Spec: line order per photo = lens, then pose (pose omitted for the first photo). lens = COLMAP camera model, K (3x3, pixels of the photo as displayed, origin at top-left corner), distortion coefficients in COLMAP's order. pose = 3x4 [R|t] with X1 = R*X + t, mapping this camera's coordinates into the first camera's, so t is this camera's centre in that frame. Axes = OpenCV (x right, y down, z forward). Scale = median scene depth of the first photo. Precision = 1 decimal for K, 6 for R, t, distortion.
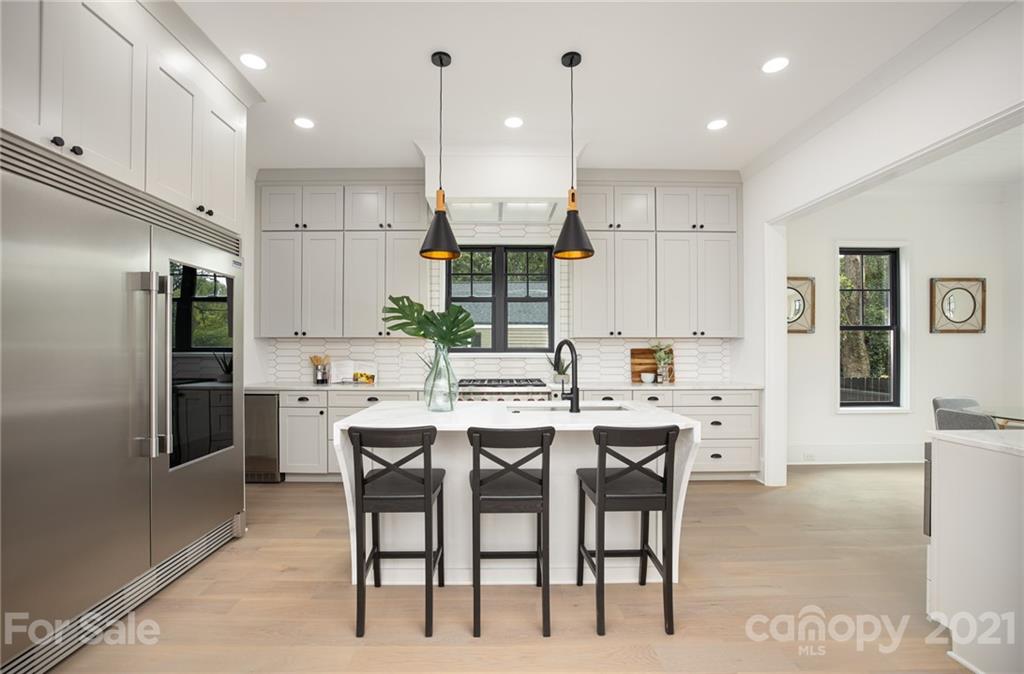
lens RADIAL K [[442.1, 0, 506.8], [0, 442.1, 360.1], [0, 0, 1]] dist [-0.000656, 0.000007]
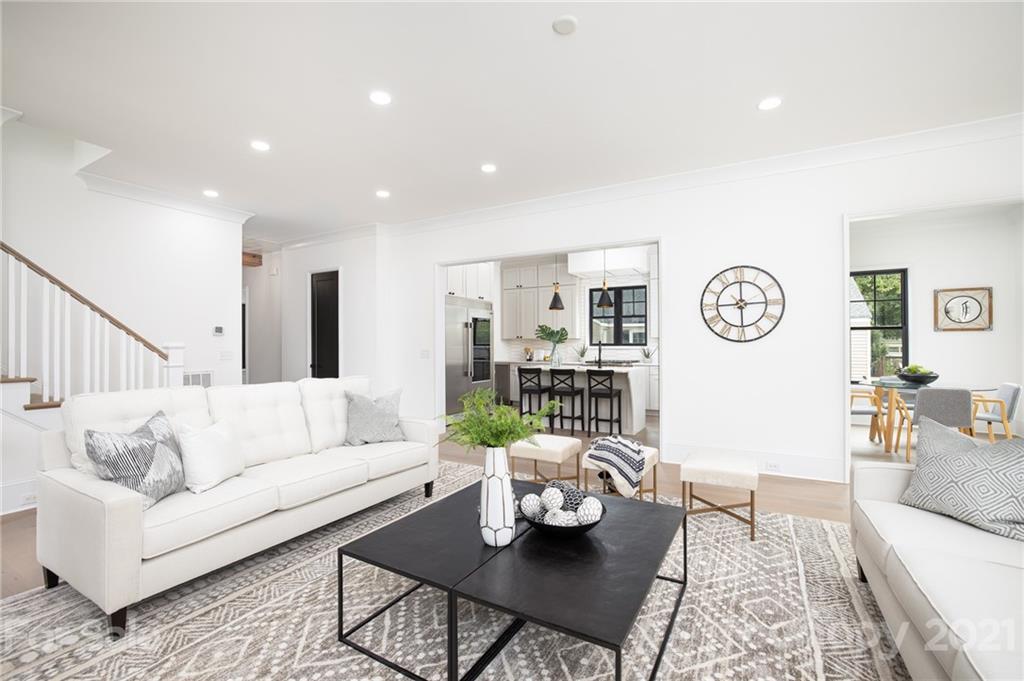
lens RADIAL K [[437.3, 0, 512.3], [0, 437.3, 343.2], [0, 0, 1]] dist [-0.012857, 0.001083]
pose [[0.853659, -0.003449, -0.520821, 0.556837], [-0.006031, 0.999846, -0.016506, 0.003593], [0.520797, 0.017232, 0.853506, -0.764879]]
